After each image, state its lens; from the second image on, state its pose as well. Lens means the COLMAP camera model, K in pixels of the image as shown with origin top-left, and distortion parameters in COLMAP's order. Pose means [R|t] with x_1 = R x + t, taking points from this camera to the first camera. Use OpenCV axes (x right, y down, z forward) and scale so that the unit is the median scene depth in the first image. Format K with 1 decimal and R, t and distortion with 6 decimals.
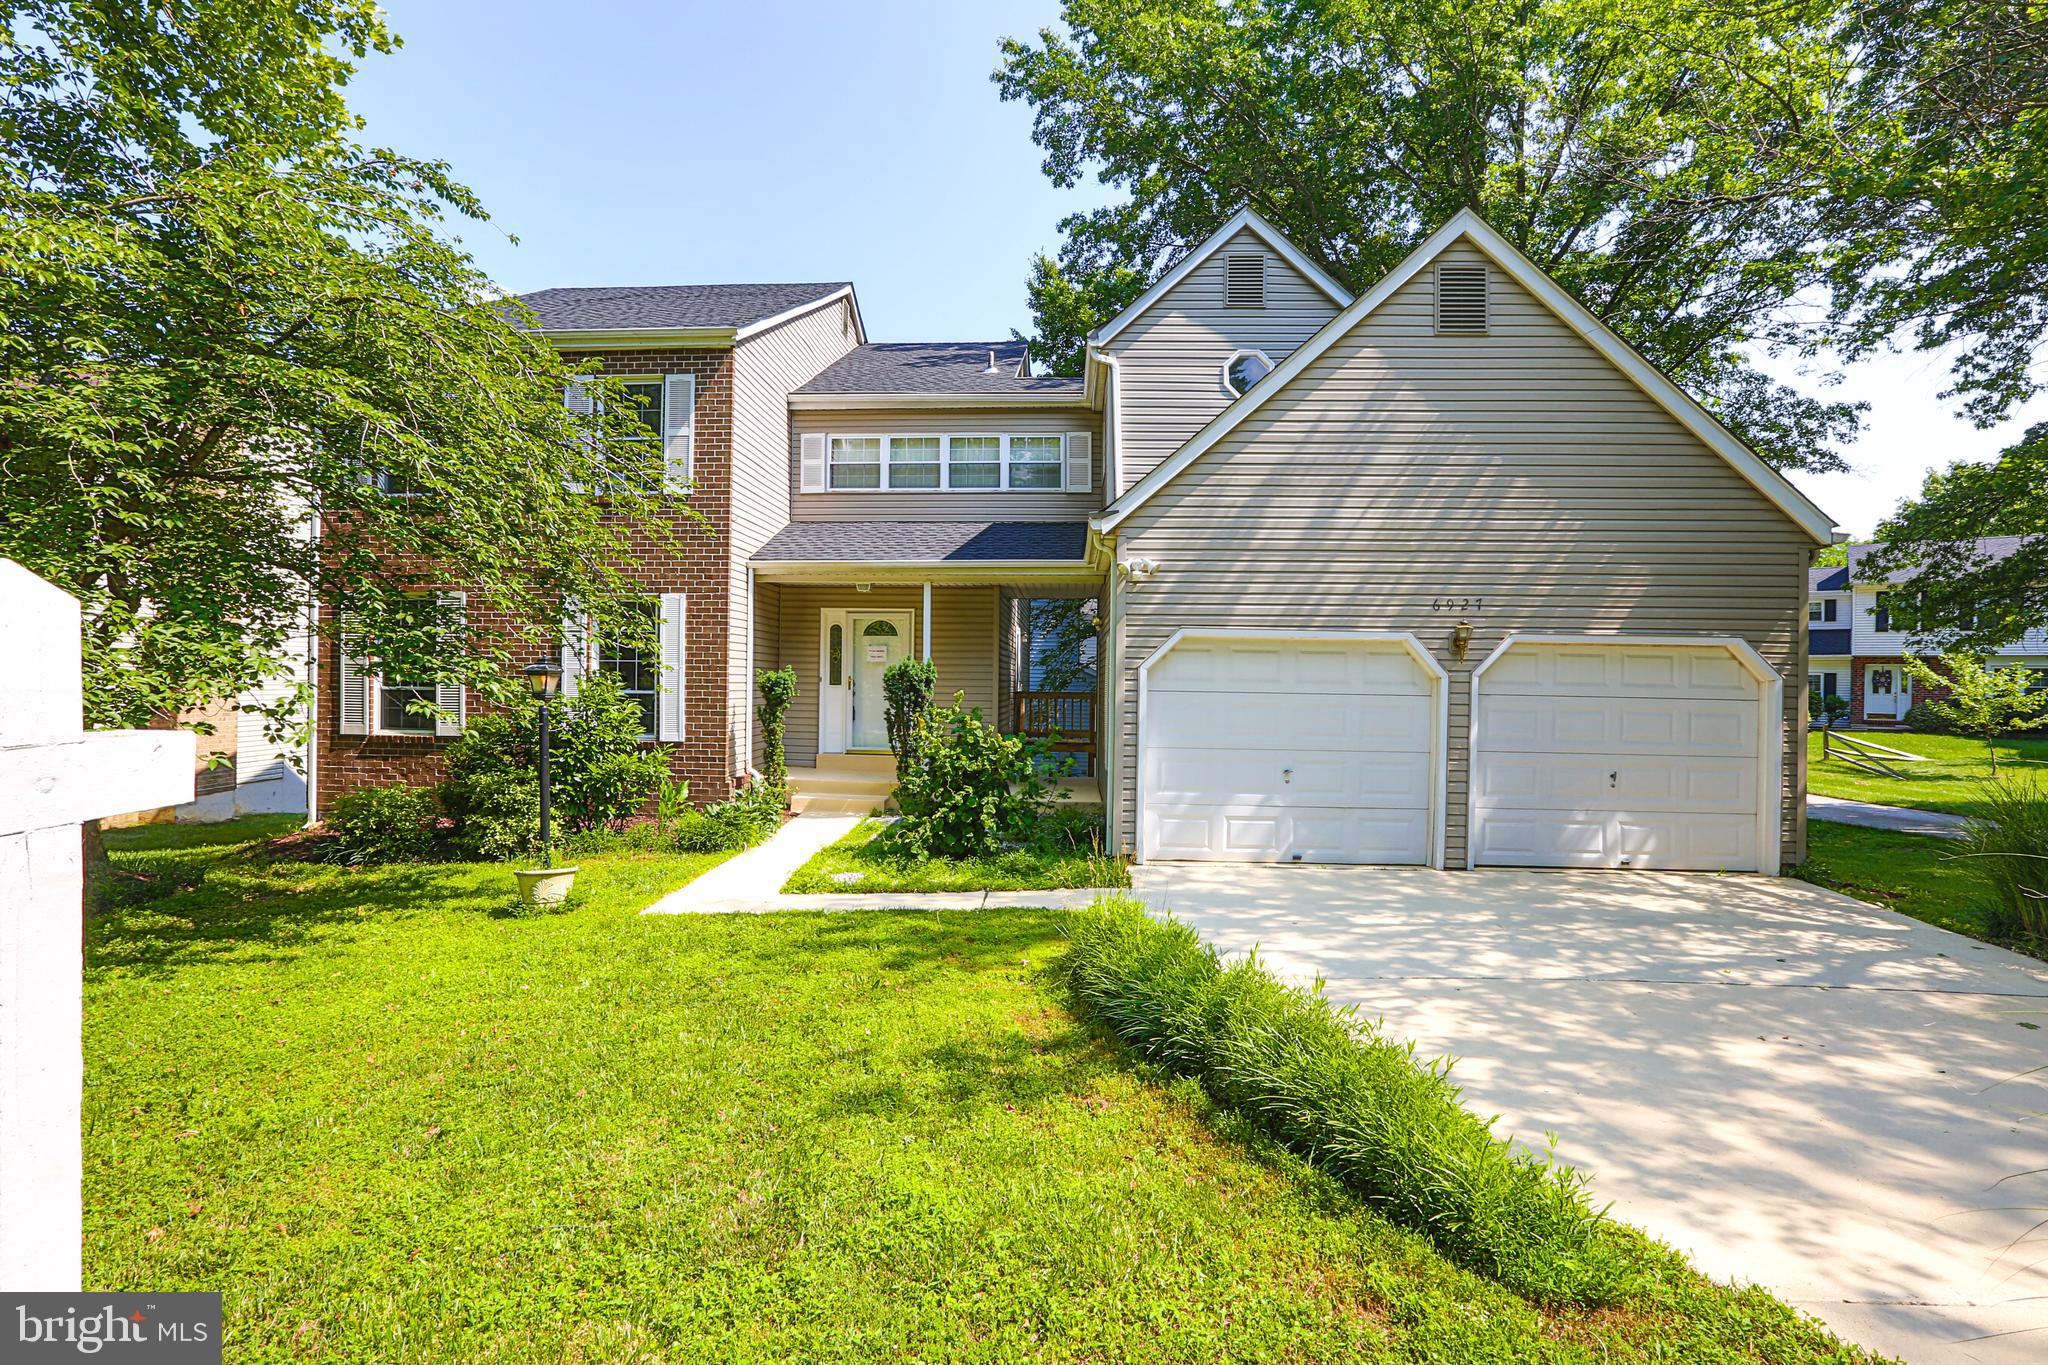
lens RADIAL K [[1003.3, 0, 1024.0], [0, 1003.3, 682.5], [0, 0, 1]] dist [-0.075245, 0.048126]
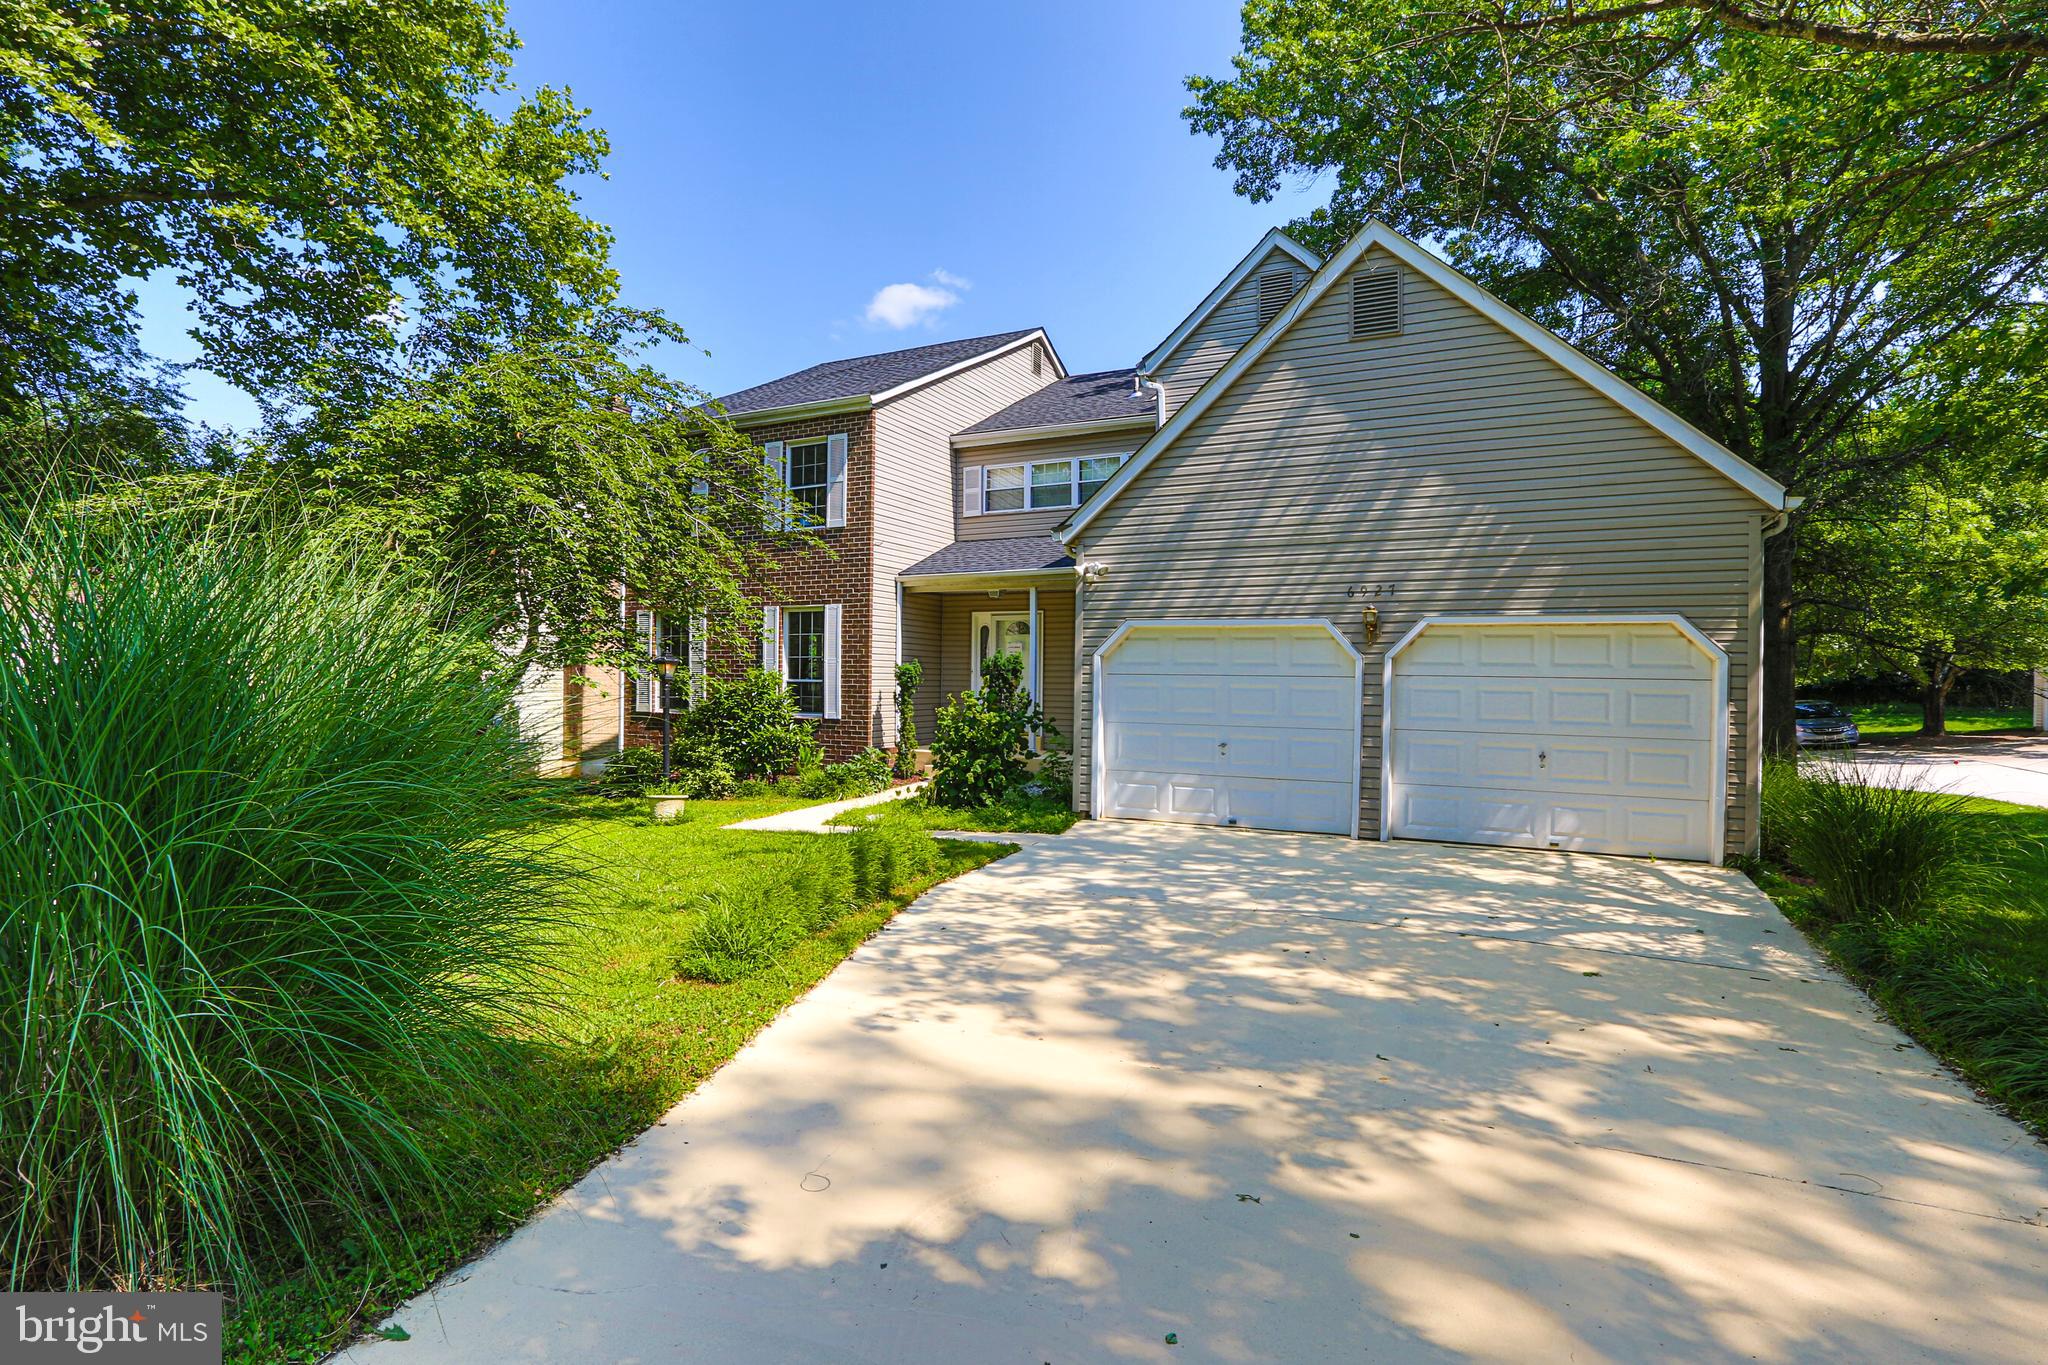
lens RADIAL K [[1003.3, 0, 1024.0], [0, 1003.3, 682.5], [0, 0, 1]] dist [-0.075245, 0.048126]
pose [[0.918817, -0.002919, -0.394672, 0.443665], [0.001641, 0.999992, -0.003577, 0.019713], [0.394680, 0.002639, 0.918815, -0.111736]]
